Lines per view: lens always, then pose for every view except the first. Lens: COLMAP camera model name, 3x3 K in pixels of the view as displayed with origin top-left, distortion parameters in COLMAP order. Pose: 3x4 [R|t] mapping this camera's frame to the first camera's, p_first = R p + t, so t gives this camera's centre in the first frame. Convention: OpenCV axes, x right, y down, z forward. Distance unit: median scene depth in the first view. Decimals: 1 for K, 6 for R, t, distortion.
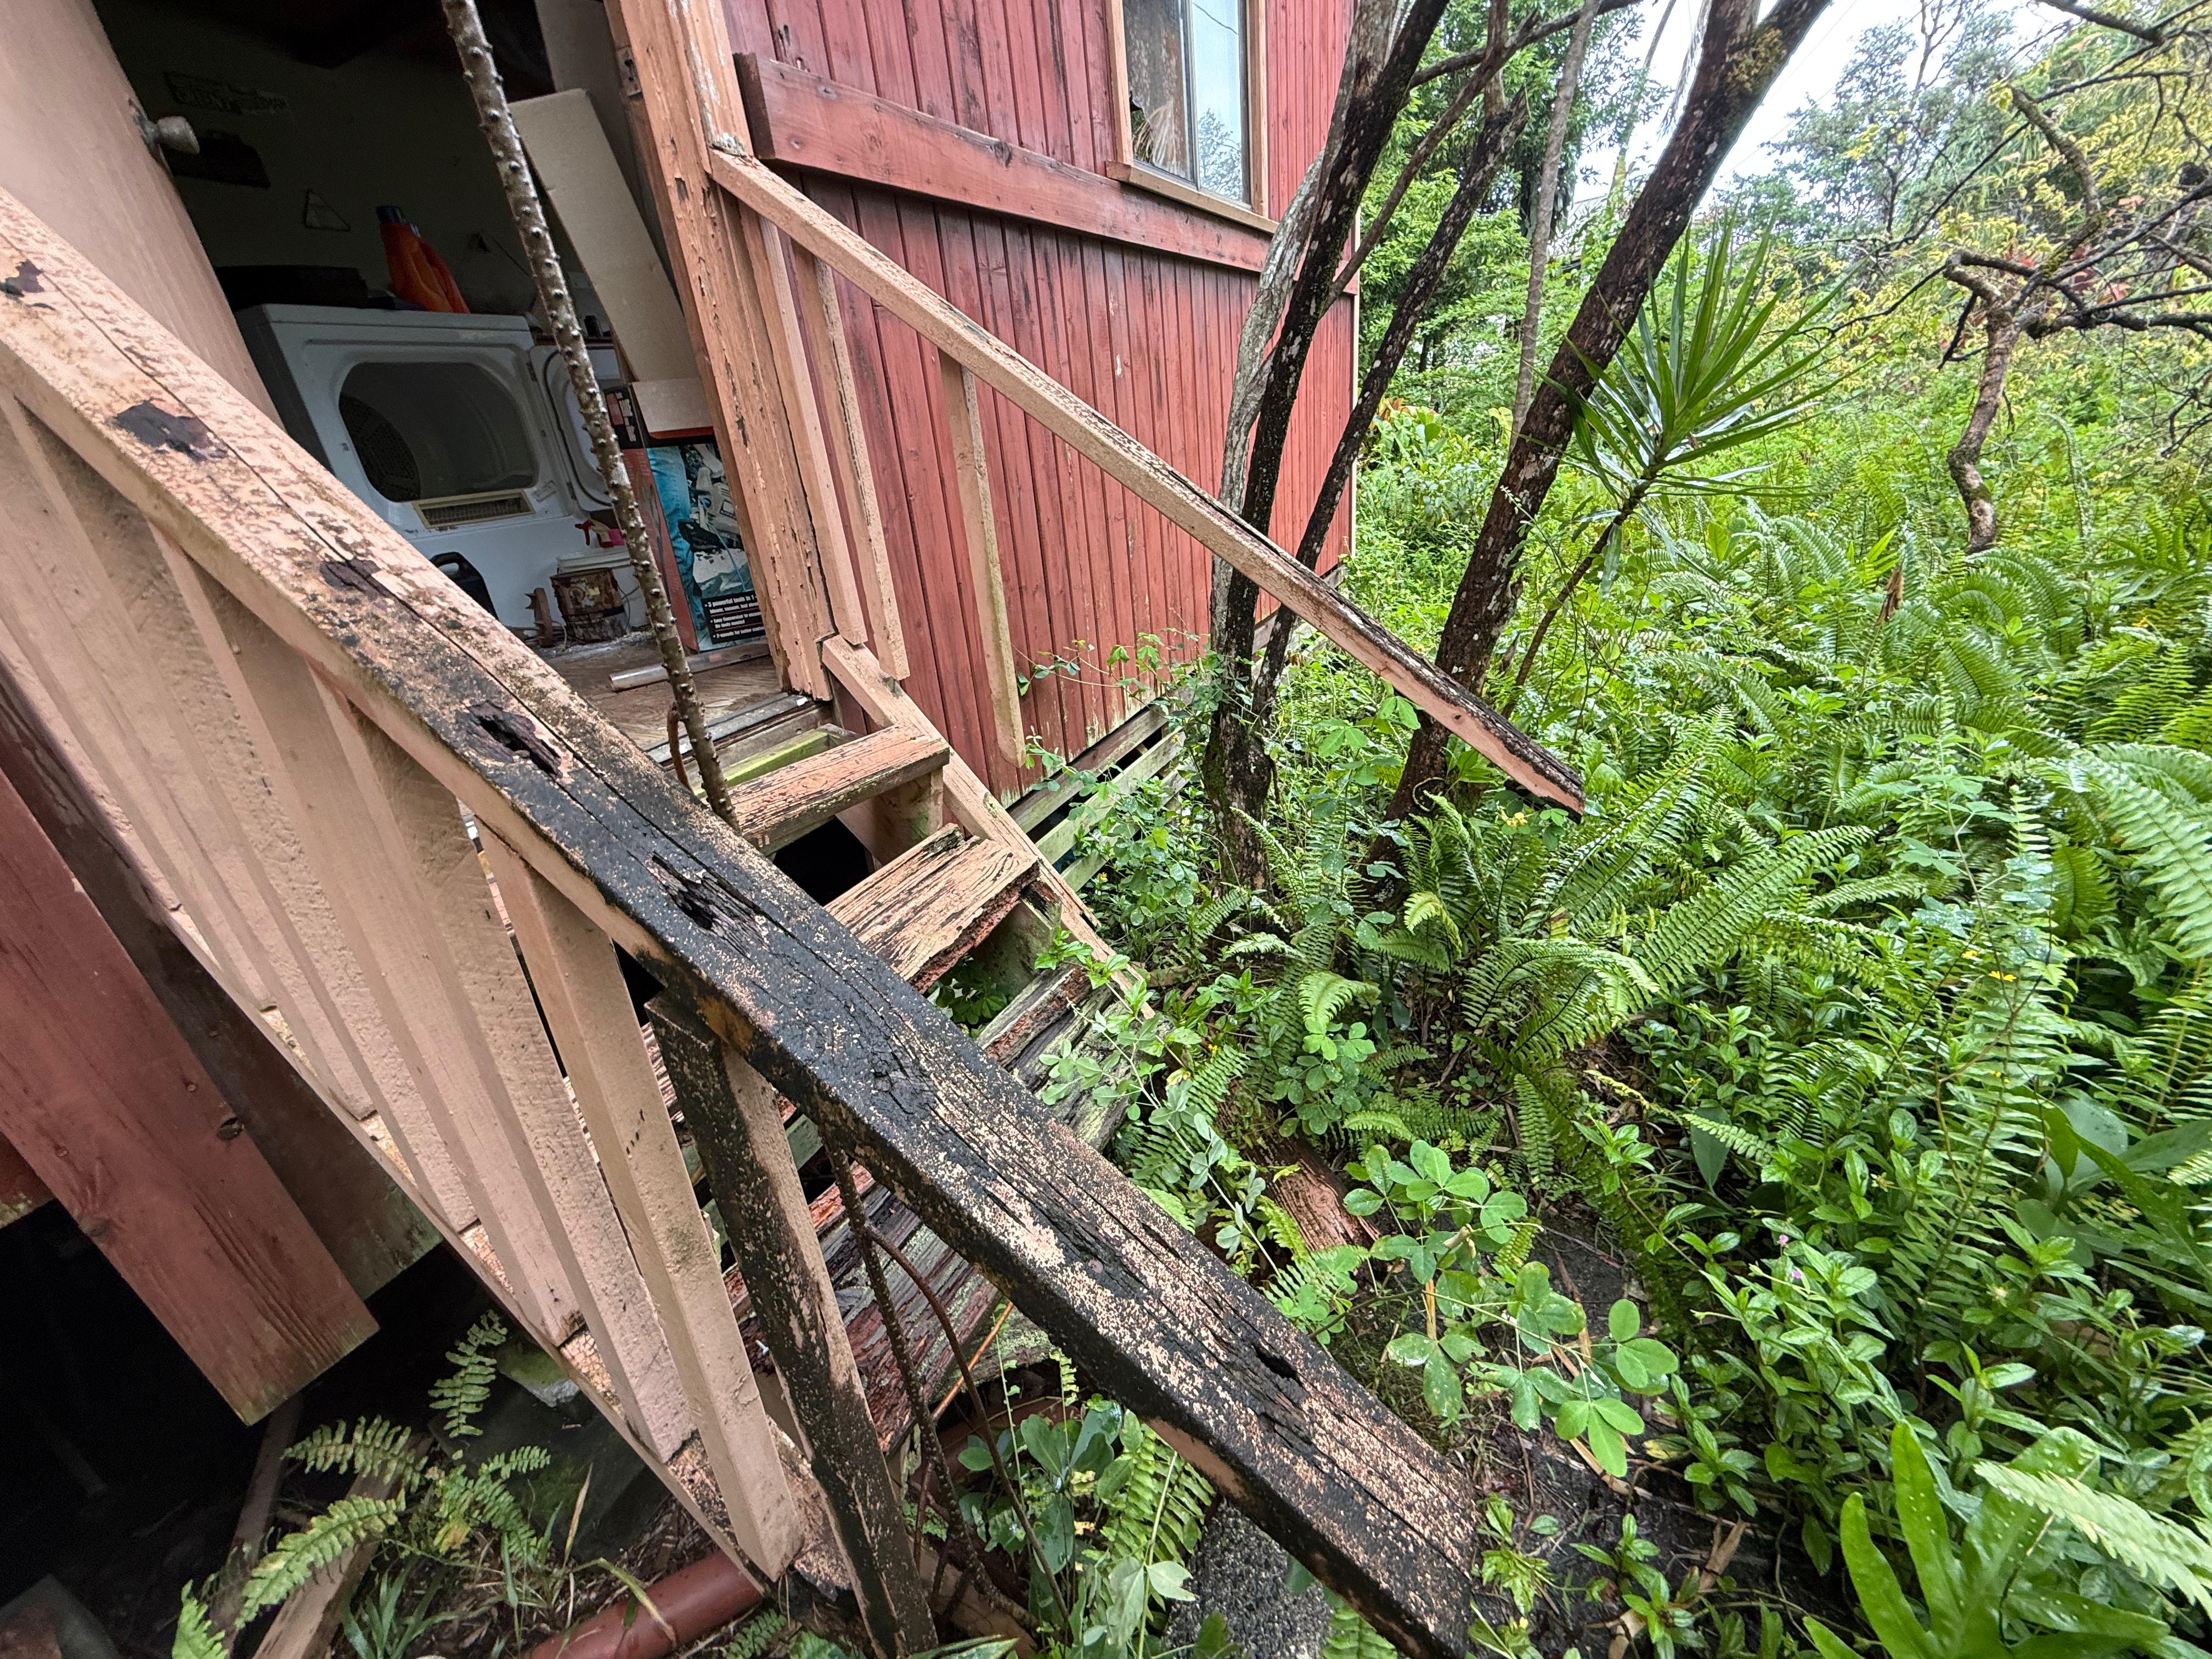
lens RADIAL K [[883.2, 0, 1103.9], [0, 883.2, 829.0], [0, 0, 1]] dist [0.000609, -0.000365]
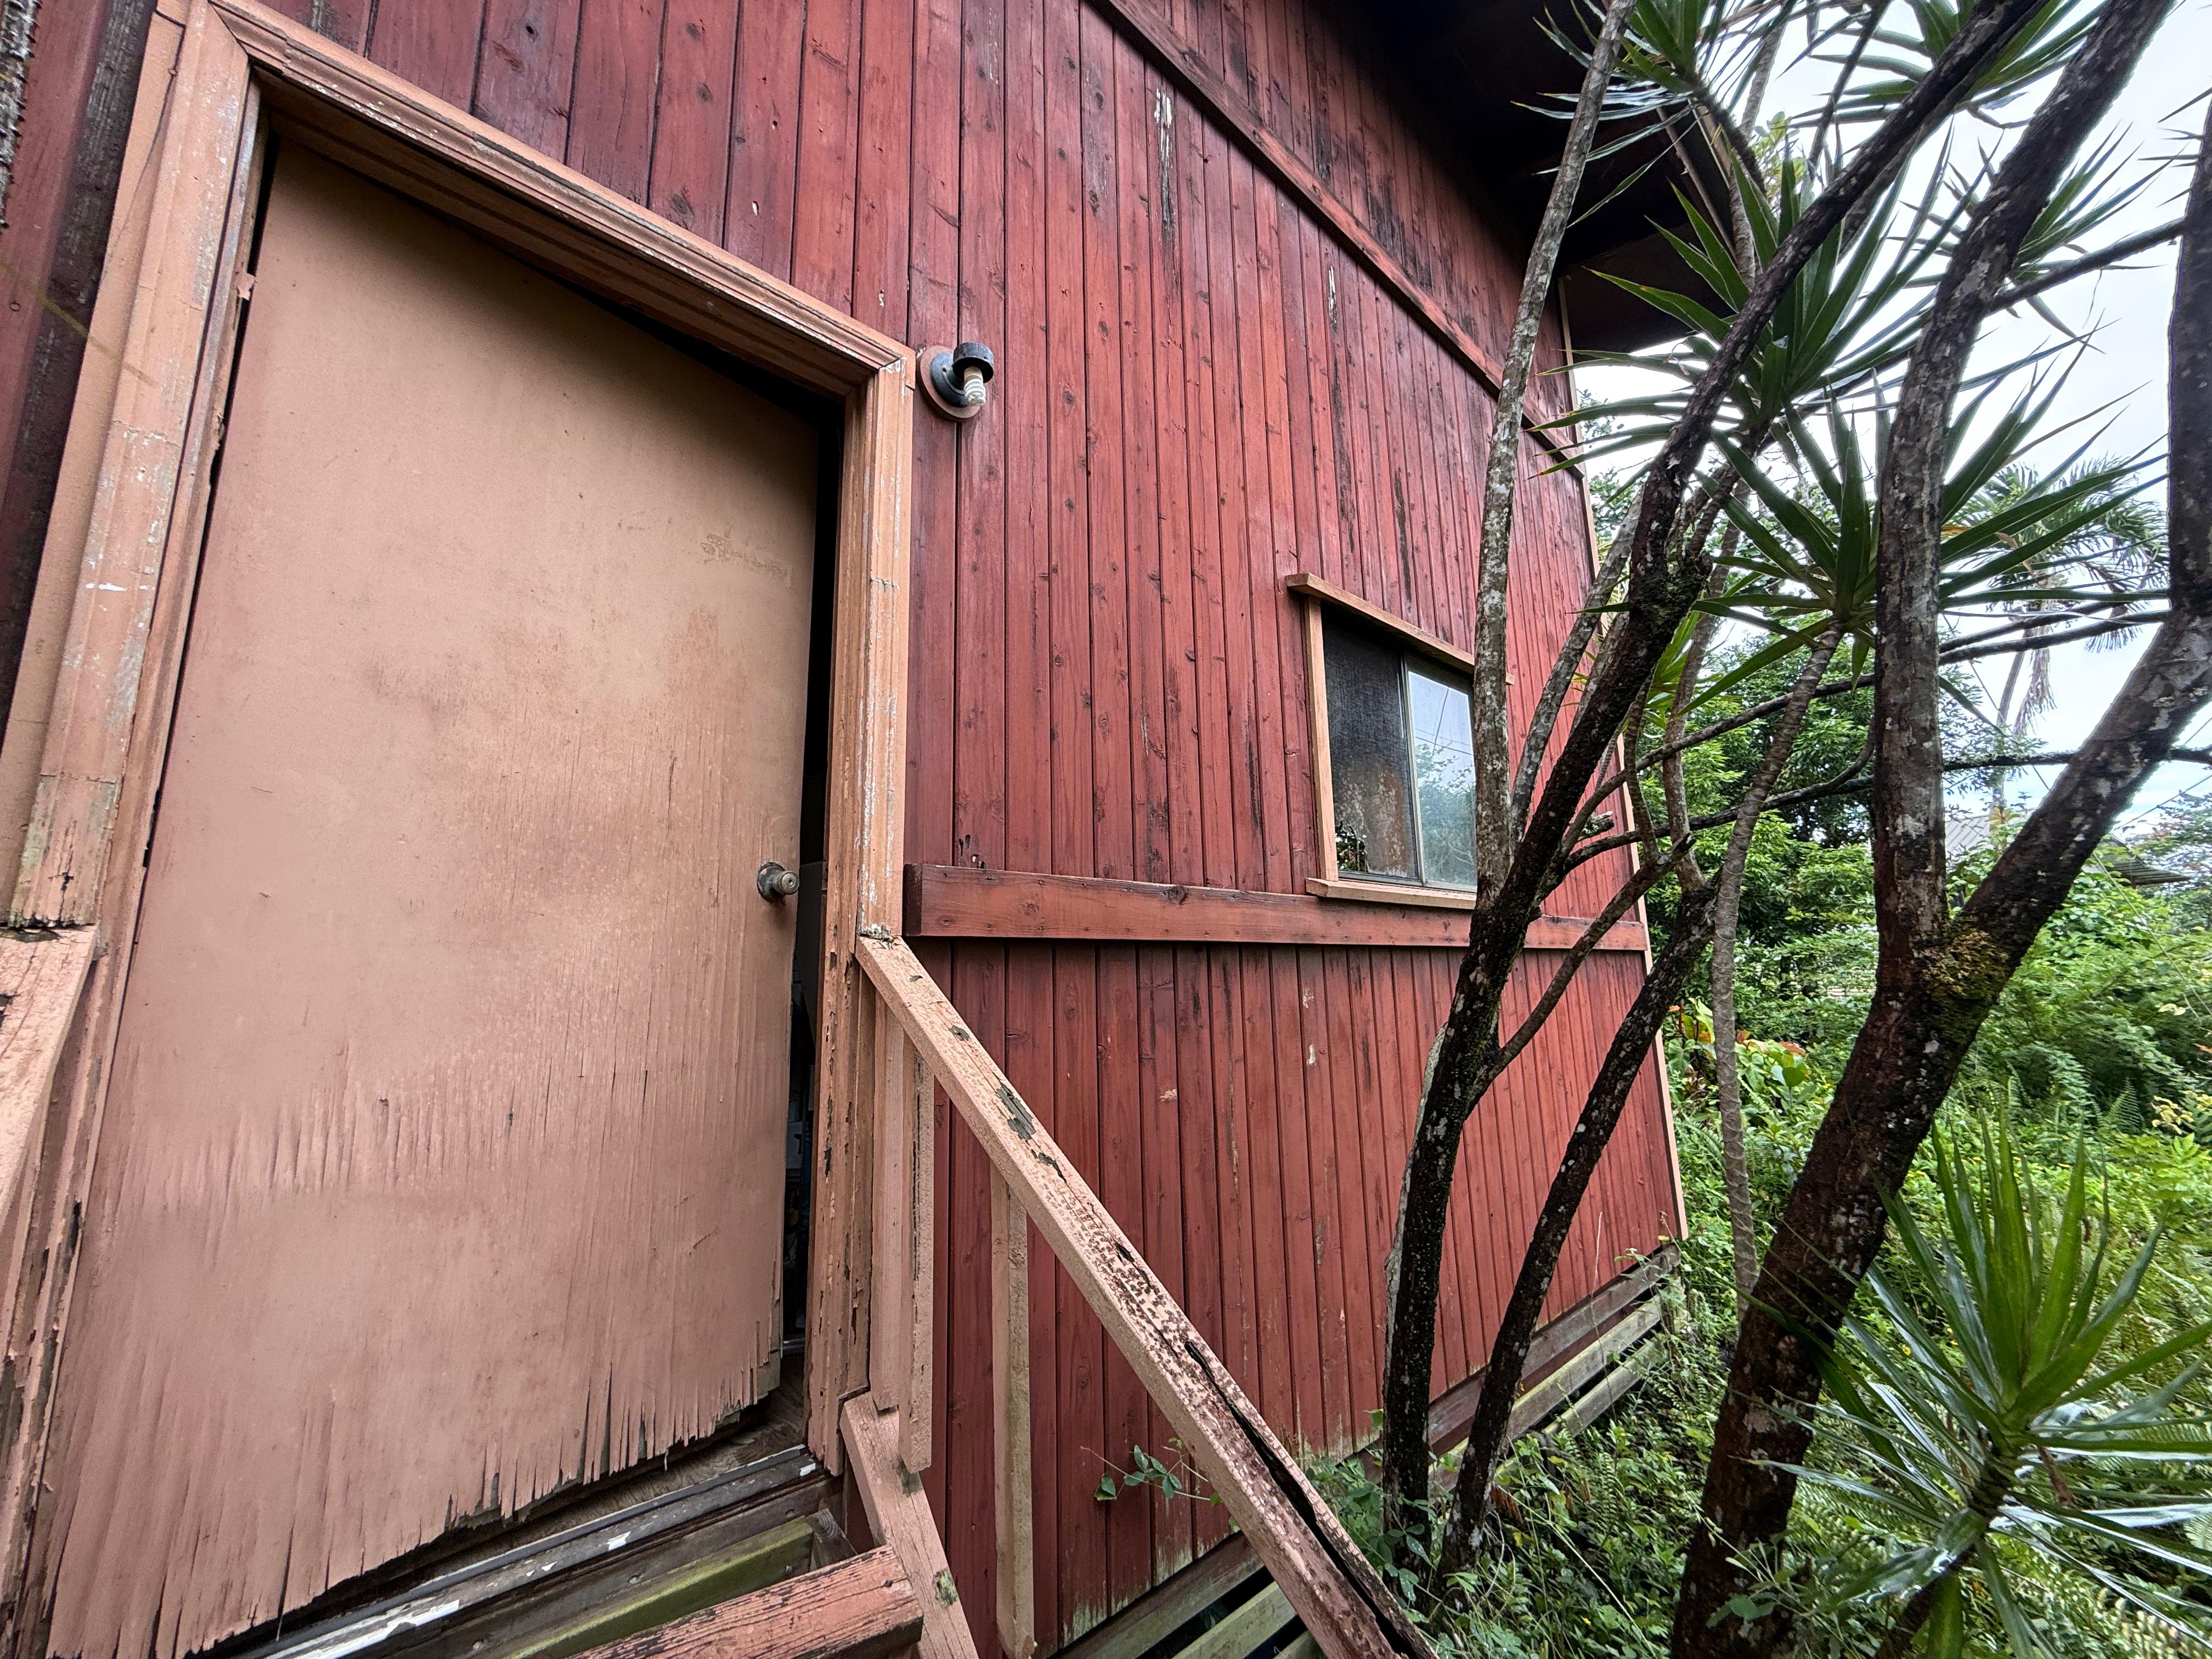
lens RADIAL K [[883.2, 0, 1106.2], [0, 883.2, 828.5], [0, 0, 1]] dist [0.000609, -0.000365]
pose [[0.933743, 0.018111, -0.357486, 0.200673], [-0.212710, 0.831322, -0.513476, -0.262454], [0.287886, 0.555496, 0.780094, 0.077428]]
